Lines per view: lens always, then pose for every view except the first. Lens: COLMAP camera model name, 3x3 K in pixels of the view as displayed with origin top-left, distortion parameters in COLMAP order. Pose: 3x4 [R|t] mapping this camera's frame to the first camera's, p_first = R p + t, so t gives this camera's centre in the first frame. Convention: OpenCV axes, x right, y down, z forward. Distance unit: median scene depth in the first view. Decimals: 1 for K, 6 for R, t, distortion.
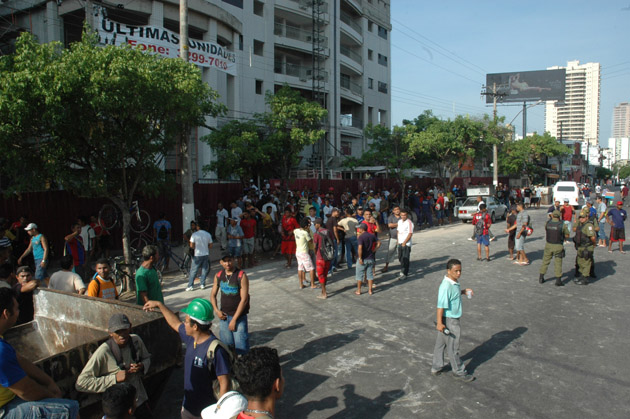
lens RADIAL K [[521.5, 0, 323.0], [0, 521.5, 213.9], [0, 0, 1]] dist [-0.139765, 0.152056]
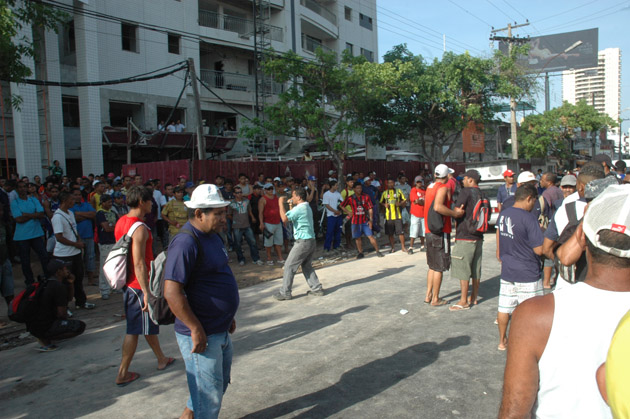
lens RADIAL K [[521.5, 0, 334.3], [0, 521.5, 209.7], [0, 0, 1]] dist [-0.139765, 0.152056]
pose [[0.999248, -0.035589, -0.015410, 0.091076], [0.035379, 0.999280, -0.013671, -0.000037], [0.015885, 0.013115, 0.999788, 0.278818]]
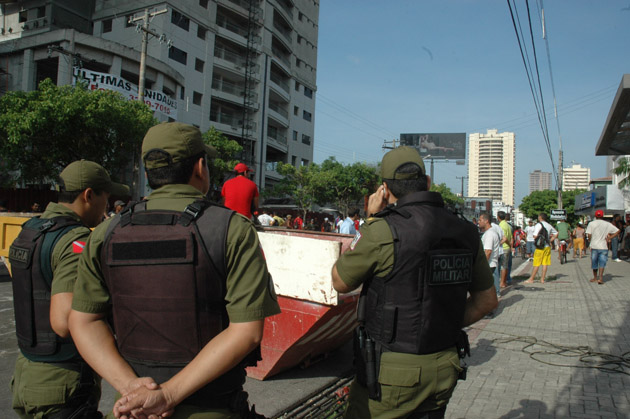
lens RADIAL K [[521.5, 0, 328.5], [0, 521.5, 199.9], [0, 0, 1]] dist [-0.139765, 0.152056]
pose [[0.990015, 0.047136, 0.132845, 0.024114], [-0.029314, 0.990675, -0.133053, 0.049458], [-0.137878, 0.127830, 0.982166, -0.152160]]
